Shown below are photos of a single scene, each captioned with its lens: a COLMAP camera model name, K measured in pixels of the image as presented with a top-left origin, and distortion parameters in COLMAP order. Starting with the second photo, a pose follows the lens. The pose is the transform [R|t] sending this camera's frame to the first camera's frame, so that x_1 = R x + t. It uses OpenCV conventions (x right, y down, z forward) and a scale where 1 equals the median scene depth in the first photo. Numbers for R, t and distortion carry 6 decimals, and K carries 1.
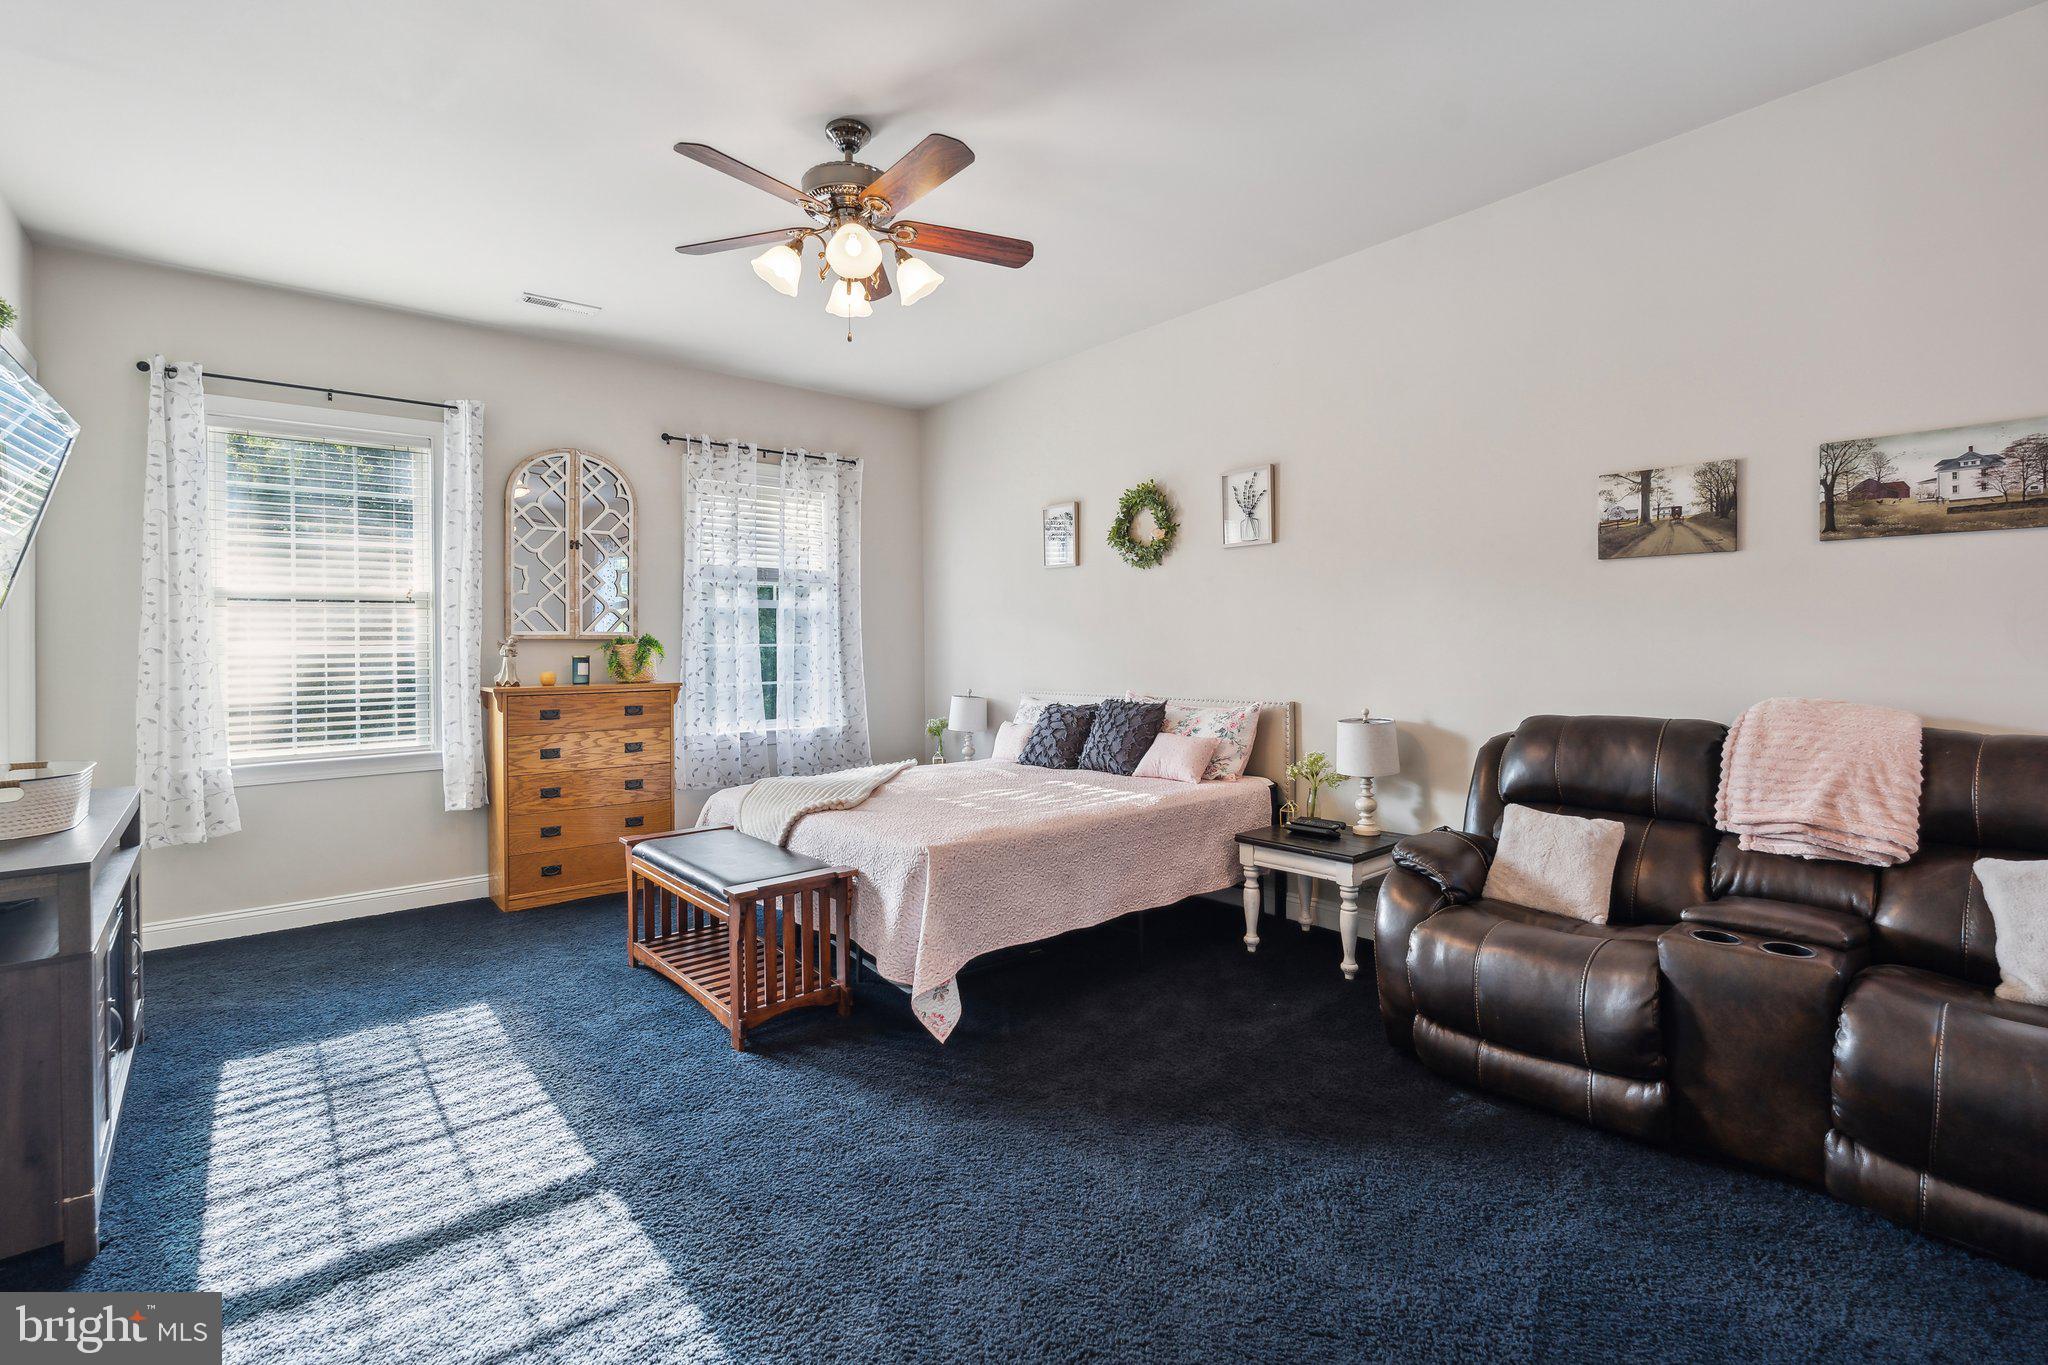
lens RADIAL K [[917.5, 0, 1015.5], [0, 917.5, 665.8], [0, 0, 1]] dist [-0.005318, 0.002397]
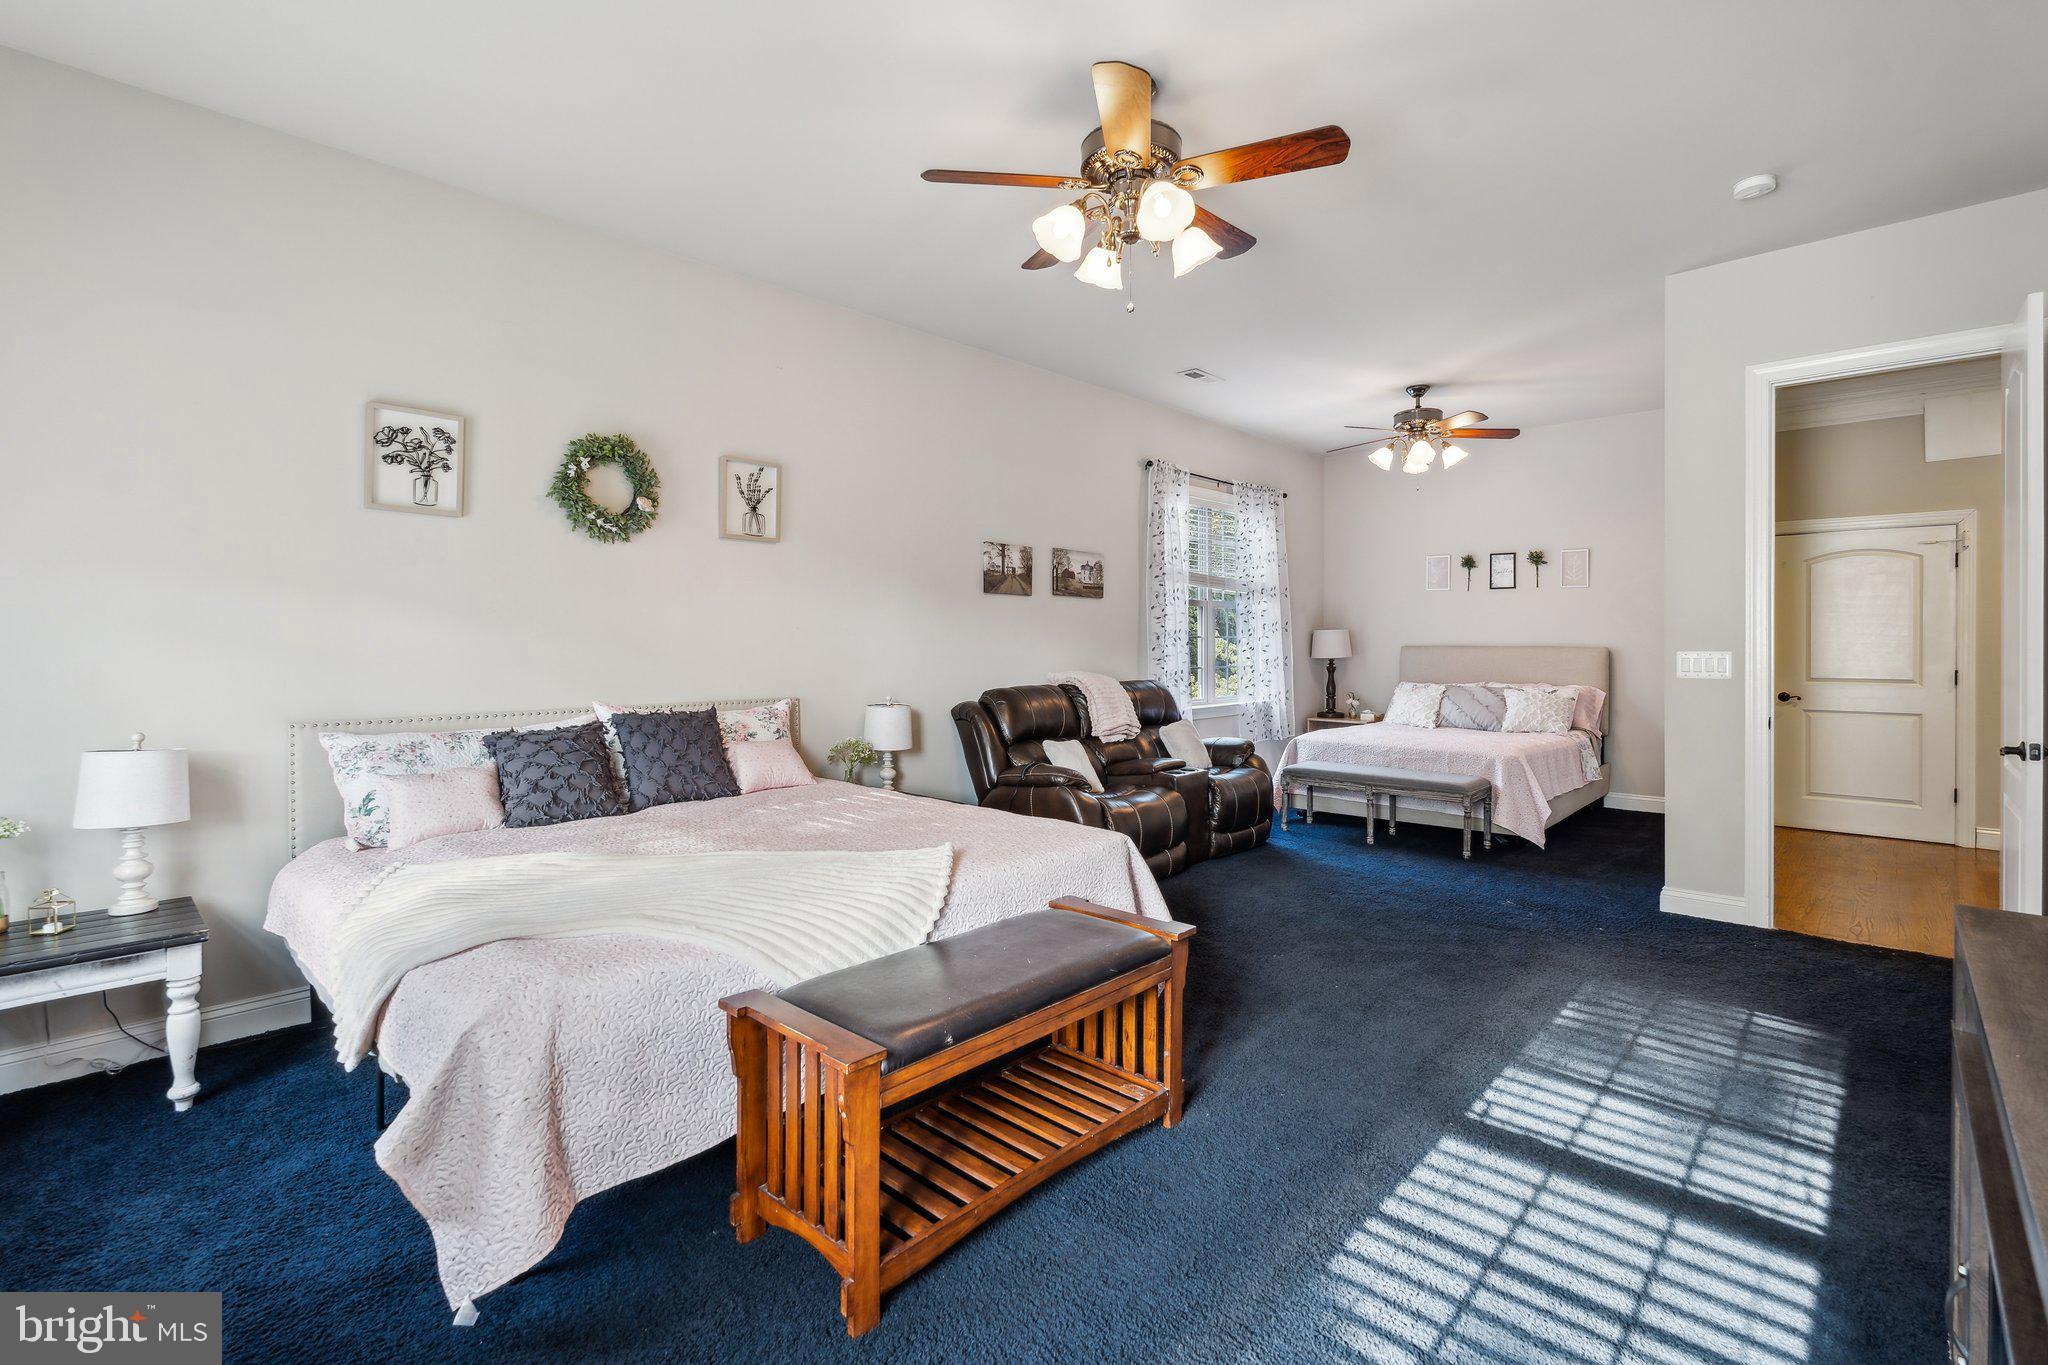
lens RADIAL K [[917.5, 0, 1014.7], [0, 917.5, 676.6], [0, 0, 1]] dist [-0.005318, 0.002397]
pose [[-0.100413, -0.037153, 0.994252, -1.049873], [0.011964, 0.999185, 0.038546, -0.029041], [-0.994874, 0.015765, -0.099887, 1.154701]]
